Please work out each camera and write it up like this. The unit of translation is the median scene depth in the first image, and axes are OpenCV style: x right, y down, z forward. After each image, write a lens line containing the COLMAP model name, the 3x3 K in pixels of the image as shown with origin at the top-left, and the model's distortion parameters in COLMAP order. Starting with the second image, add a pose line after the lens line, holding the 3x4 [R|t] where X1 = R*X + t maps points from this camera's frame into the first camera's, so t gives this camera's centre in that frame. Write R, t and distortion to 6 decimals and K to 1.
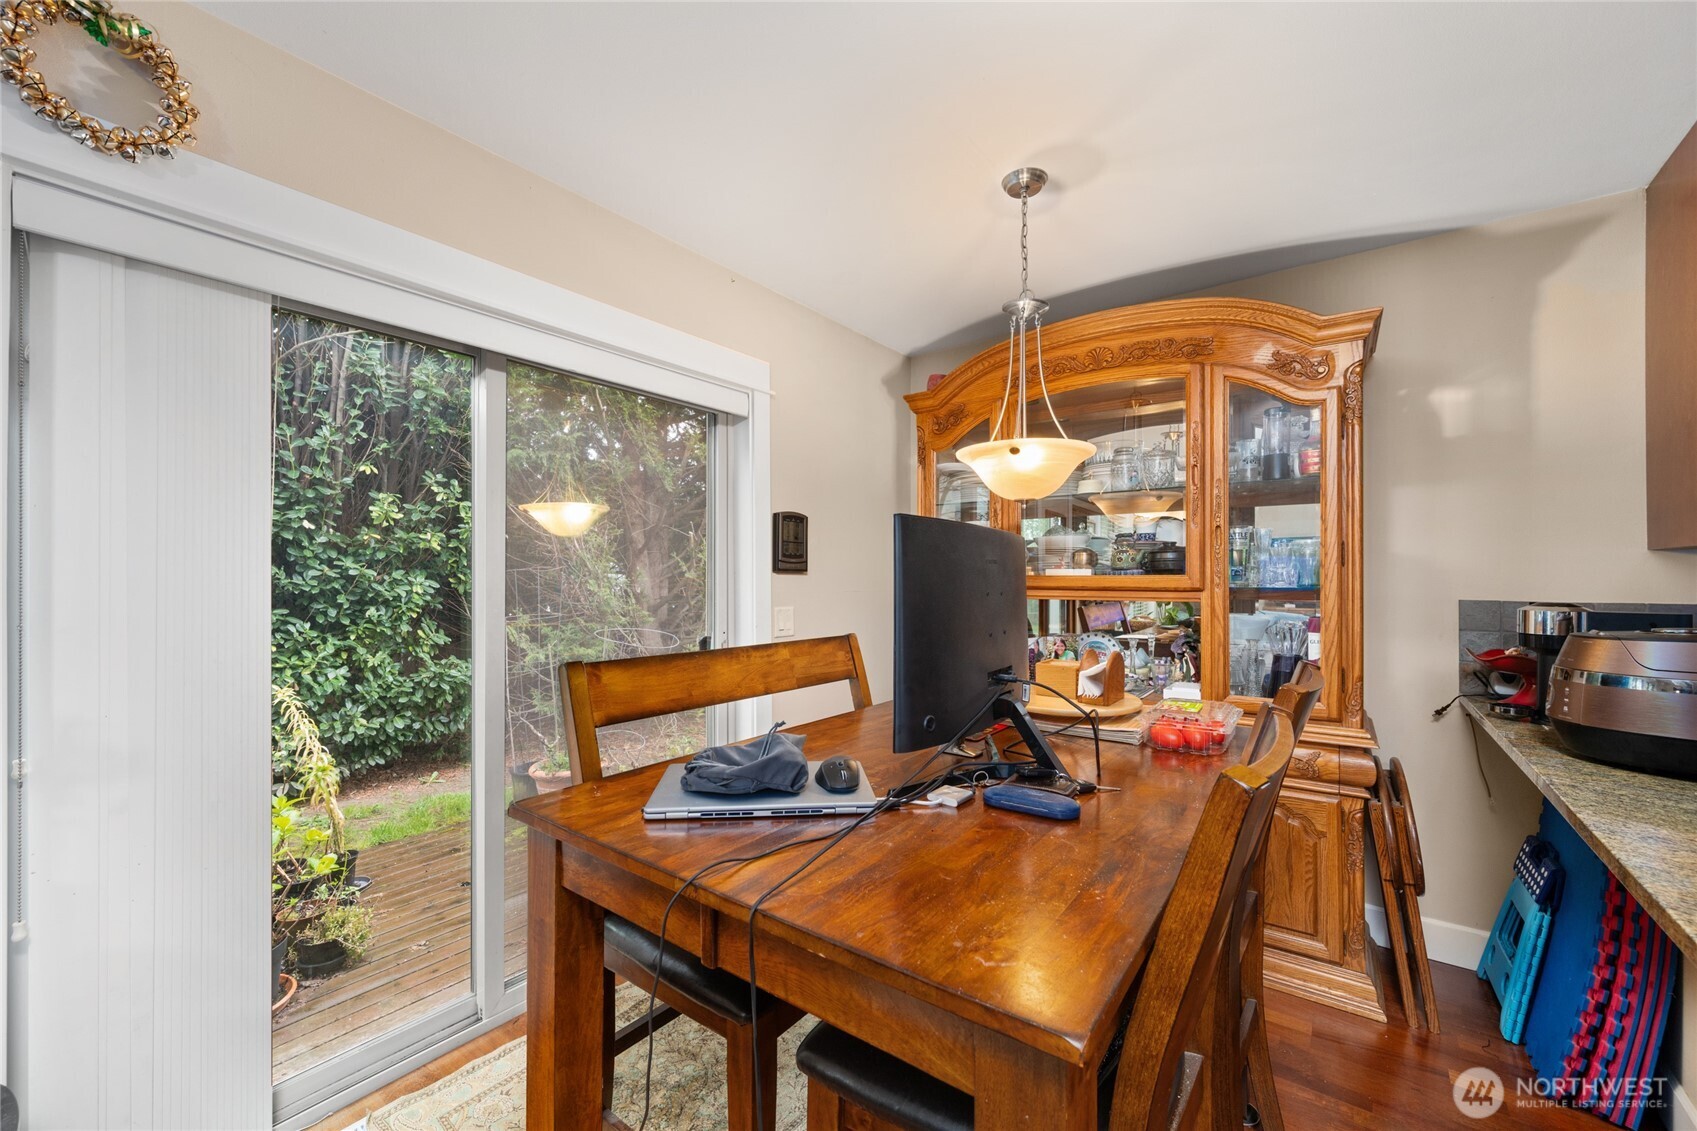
lens RADIAL K [[664.4, 0, 845.0], [0, 664.4, 573.1], [0, 0, 1]] dist [0.001296, -0.000265]
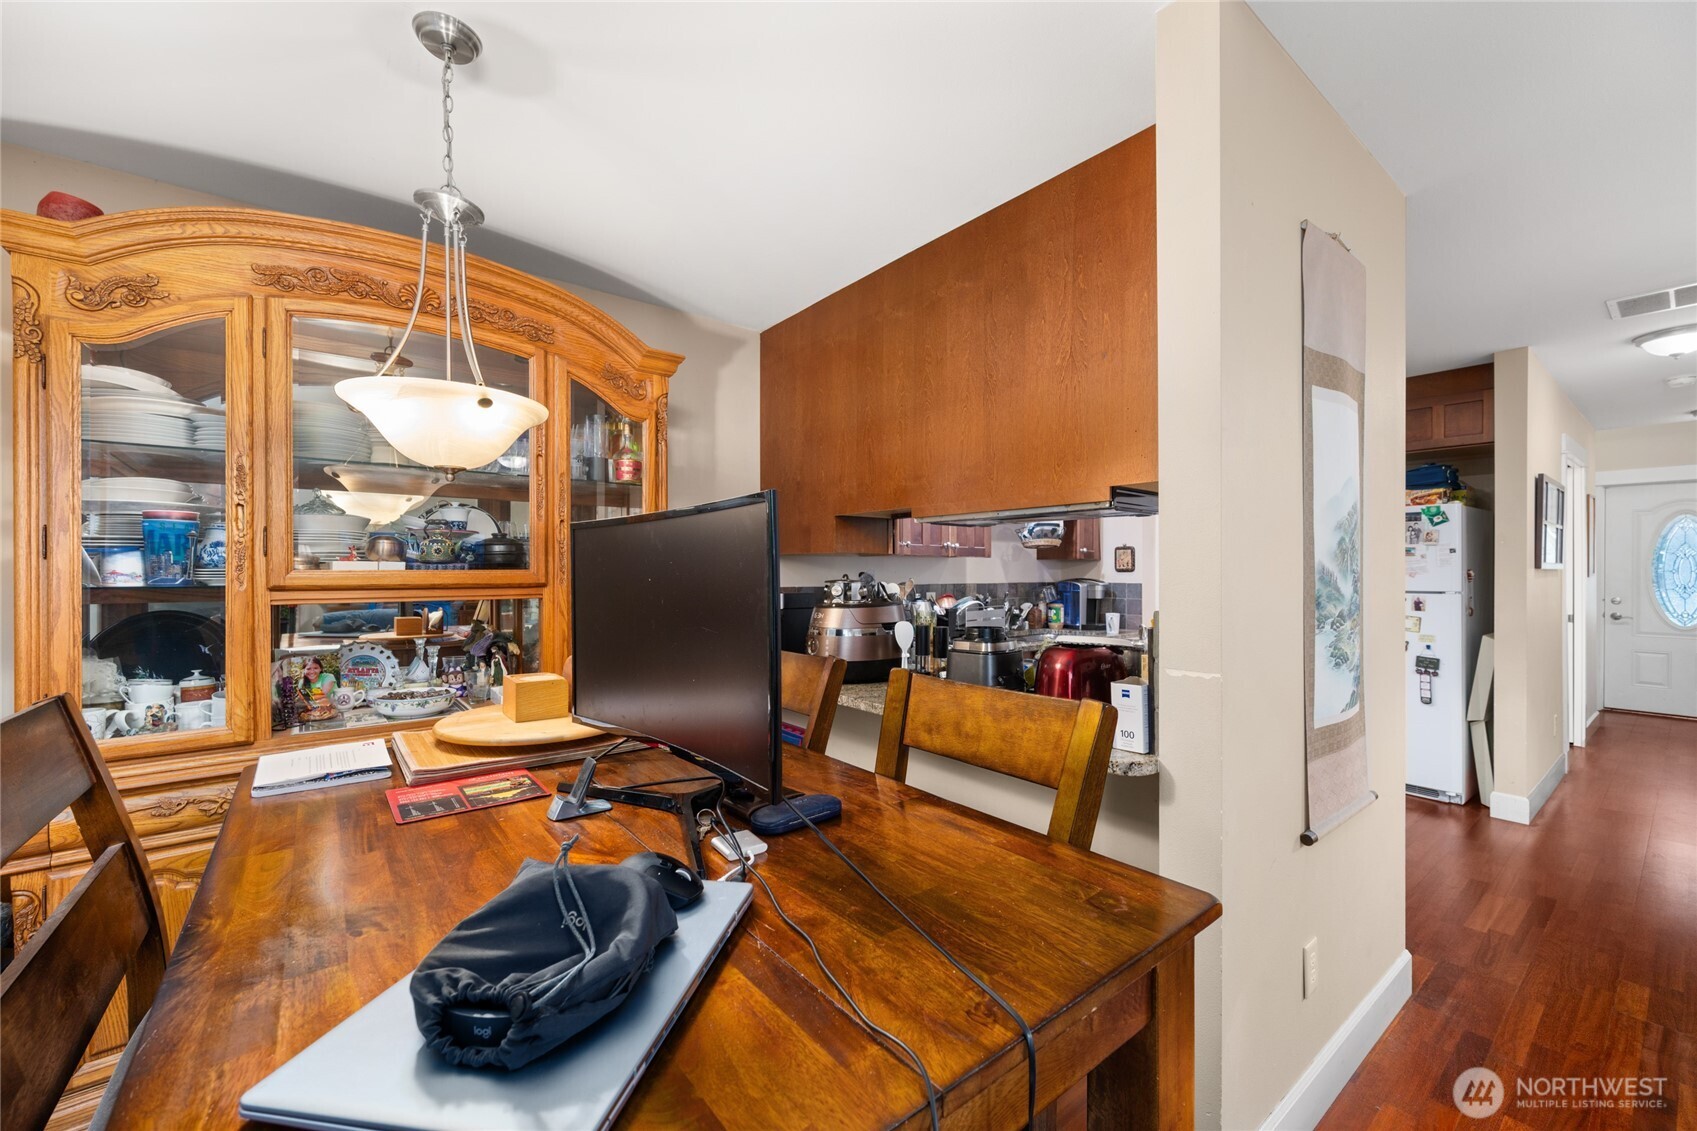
lens RADIAL K [[664.4, 0, 847.8], [0, 664.4, 571.0], [0, 0, 1]] dist [0.001296, -0.000265]
pose [[0.261658, -0.002891, 0.965156, -0.292472], [-0.004316, 0.999982, 0.004165, -0.001144], [-0.965151, -0.005255, 0.261640, 0.338871]]
